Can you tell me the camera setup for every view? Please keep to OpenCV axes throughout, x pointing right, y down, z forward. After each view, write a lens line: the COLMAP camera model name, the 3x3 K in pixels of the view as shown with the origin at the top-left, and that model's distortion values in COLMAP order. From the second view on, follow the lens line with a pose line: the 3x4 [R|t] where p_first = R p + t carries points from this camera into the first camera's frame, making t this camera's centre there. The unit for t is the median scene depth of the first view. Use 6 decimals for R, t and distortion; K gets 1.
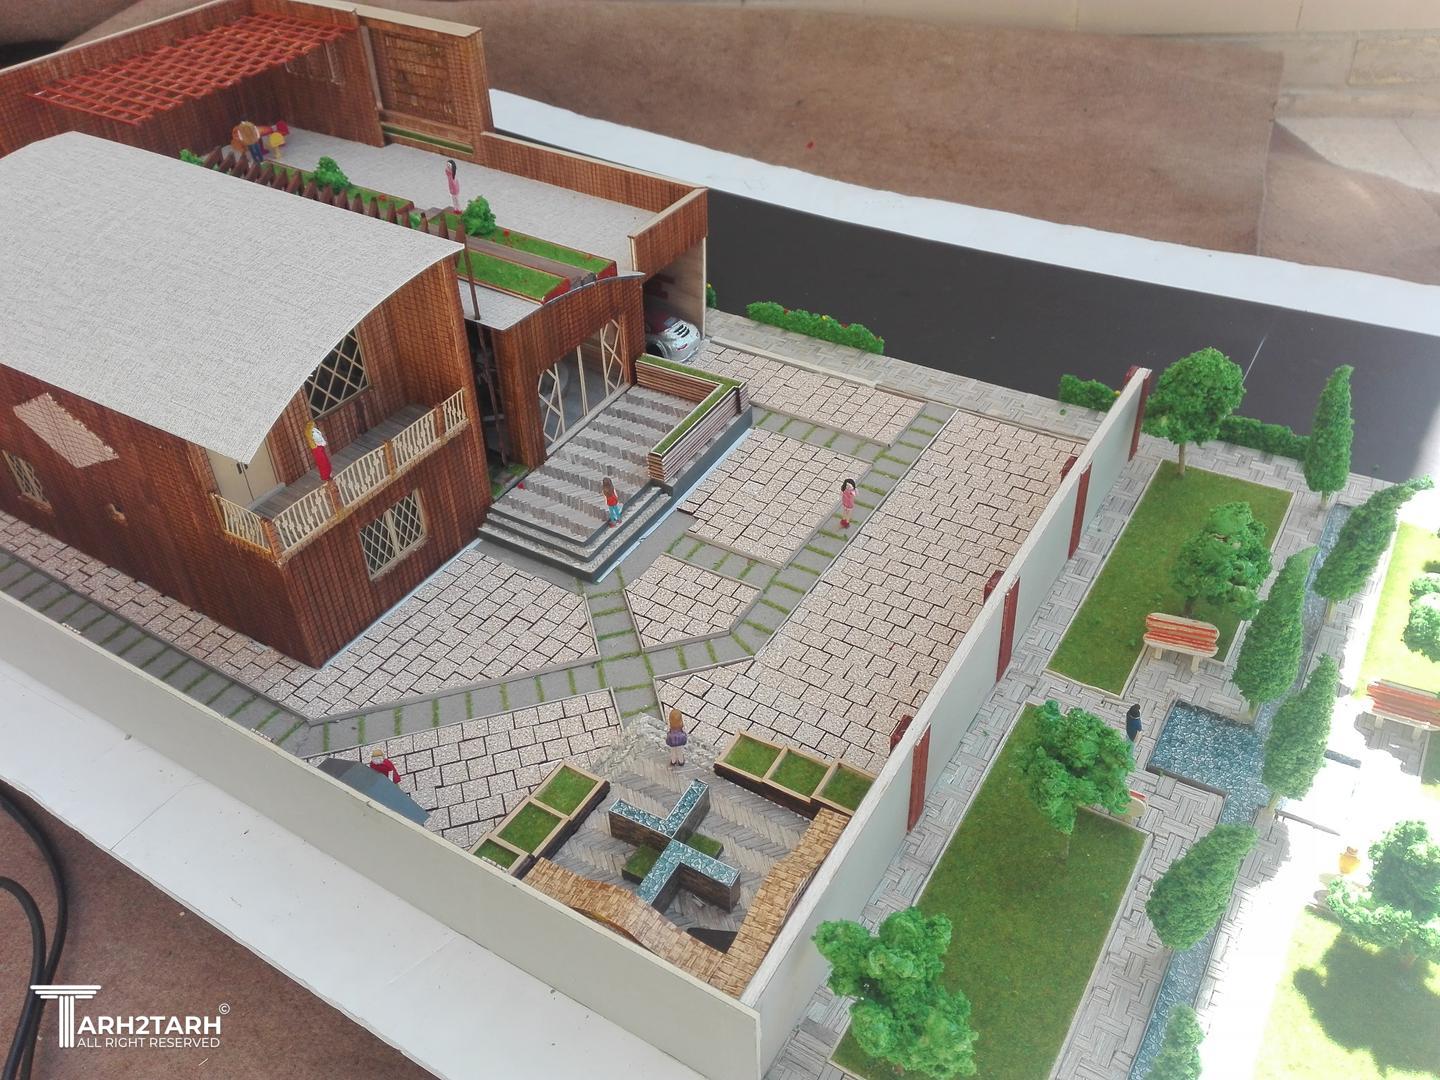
lens RADIAL K [[1162.5, 0, 668.7], [0, 1162.5, 478.5], [0, 0, 1]] dist [0.111533, -0.180216]
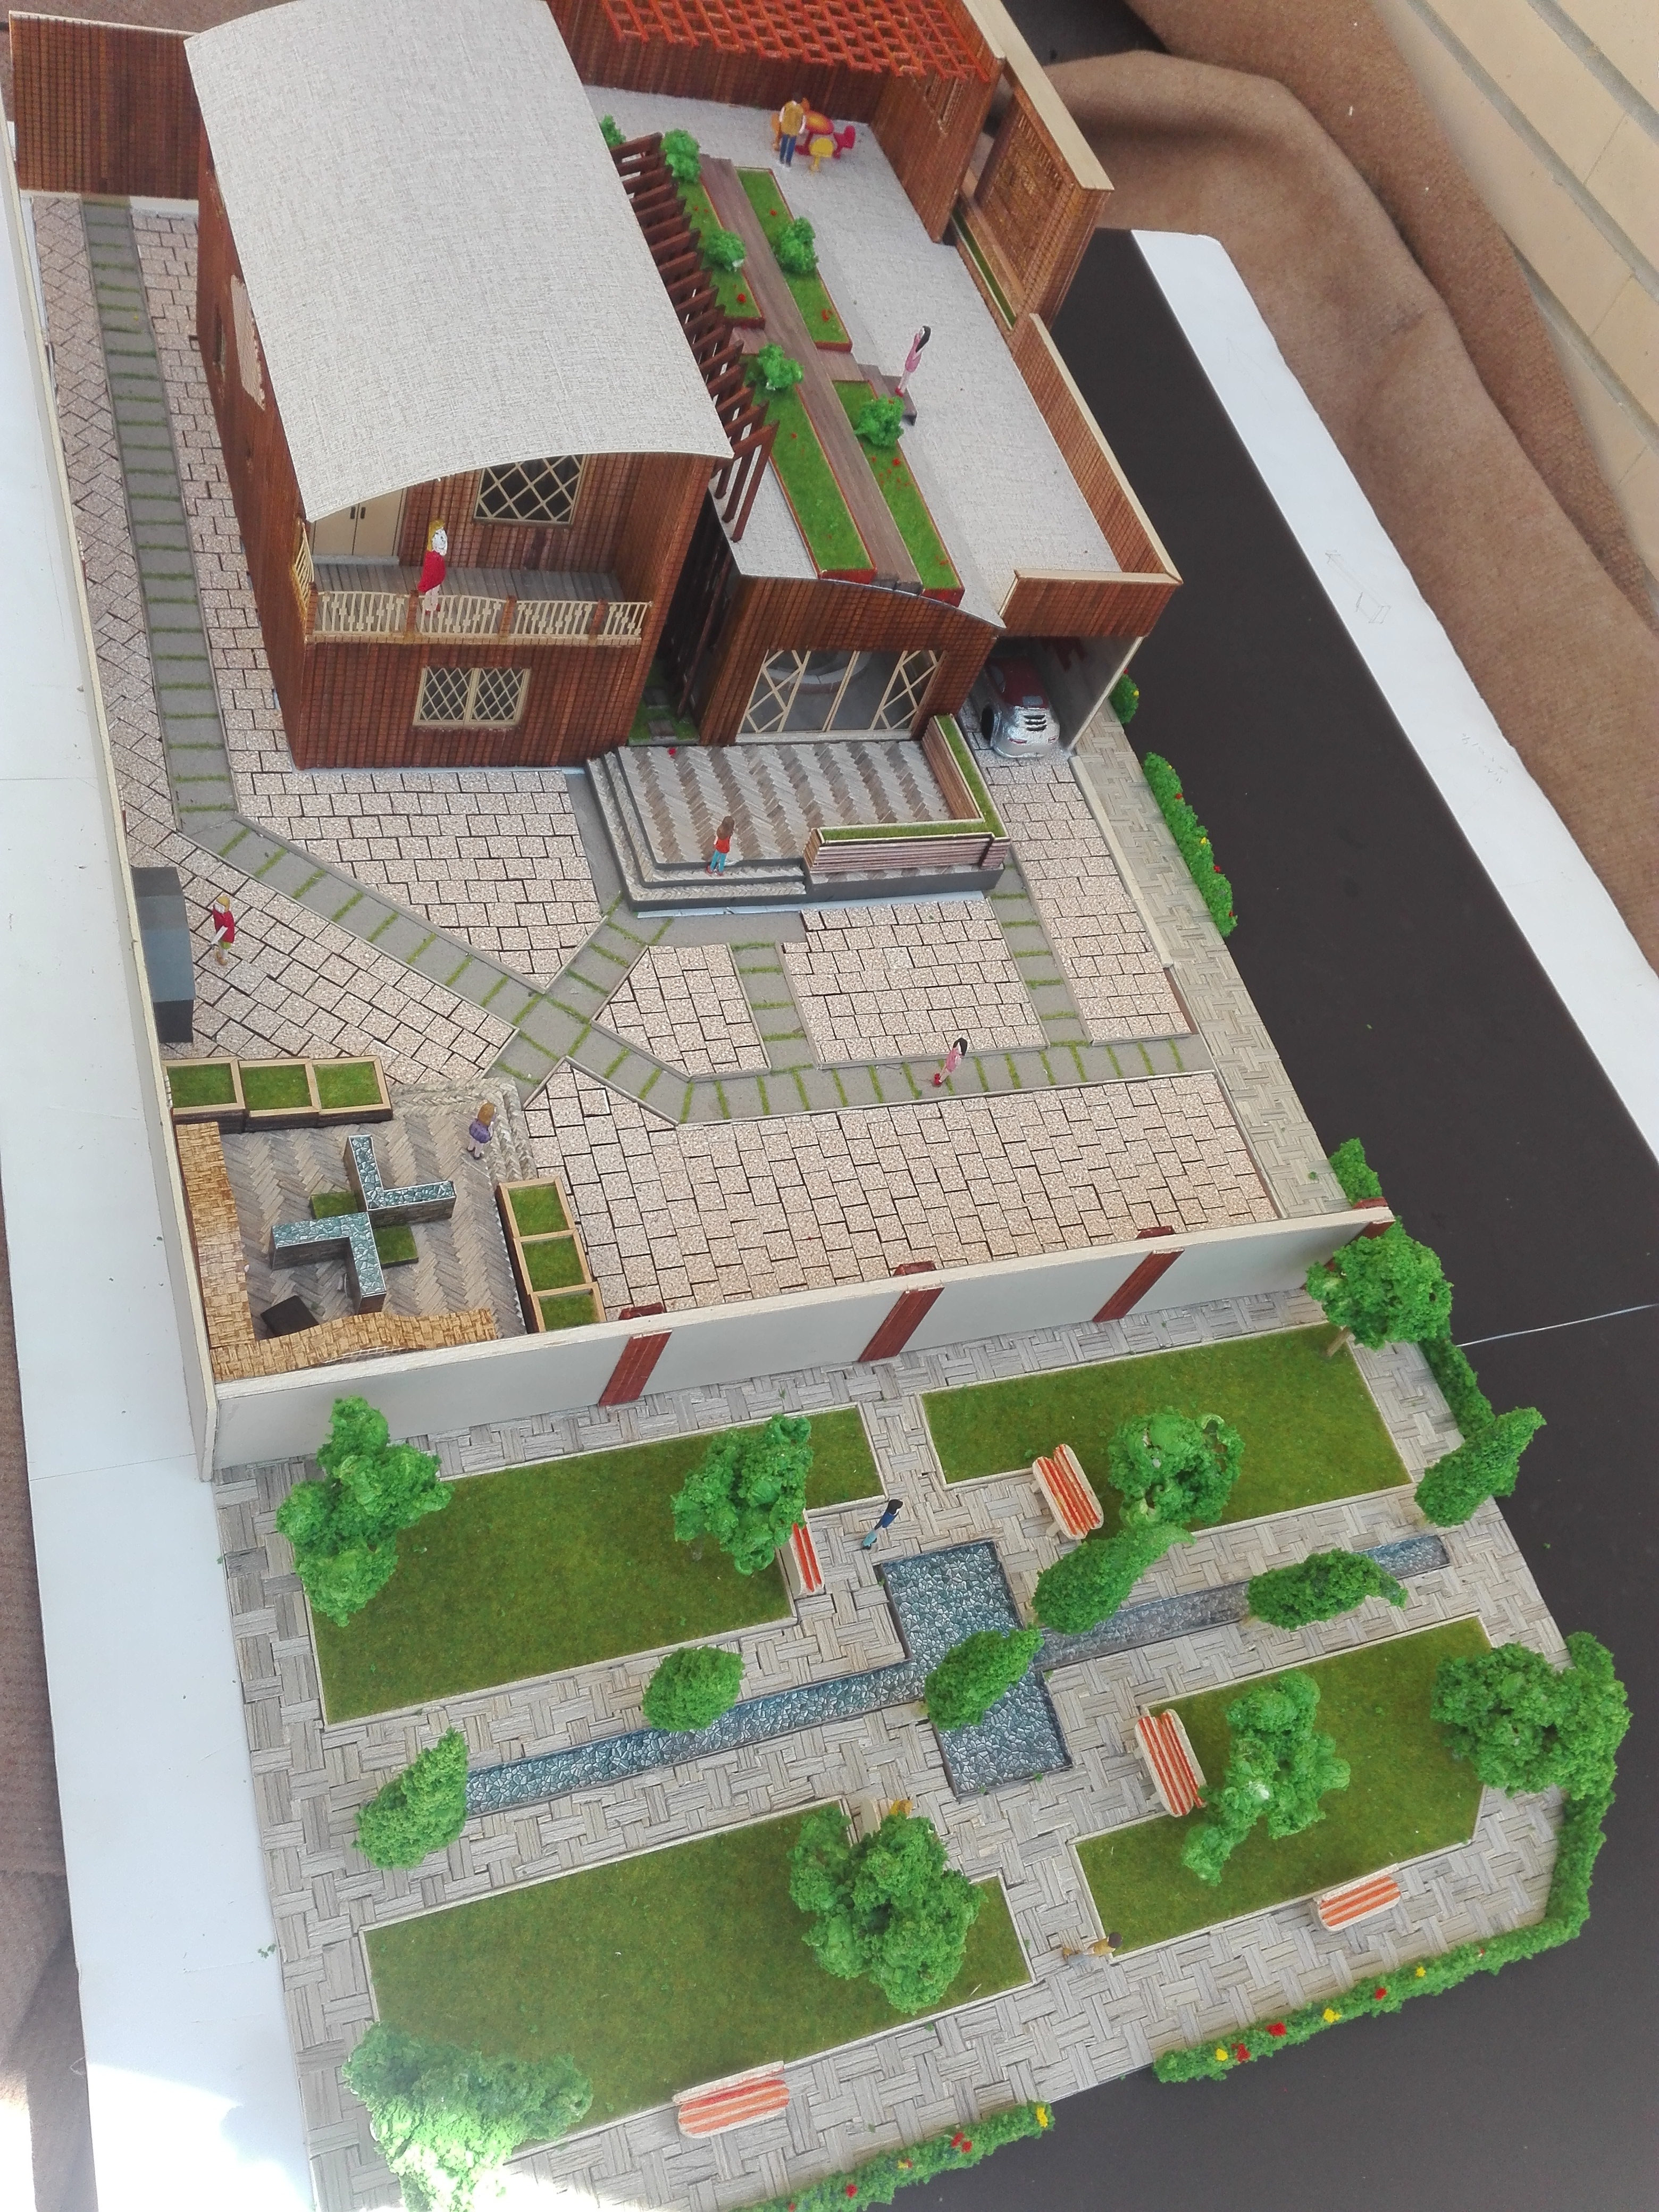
lens RADIAL K [[1820.5, 0, 823.6], [0, 1820.5, 902.1], [0, 0, 1]] dist [0.088857, -0.001016]
pose [[0.731210, 0.651715, -0.201491, 0.264787], [-0.622862, 0.758312, 0.192369, -0.224844], [0.278163, -0.015161, 0.960414, -0.099835]]
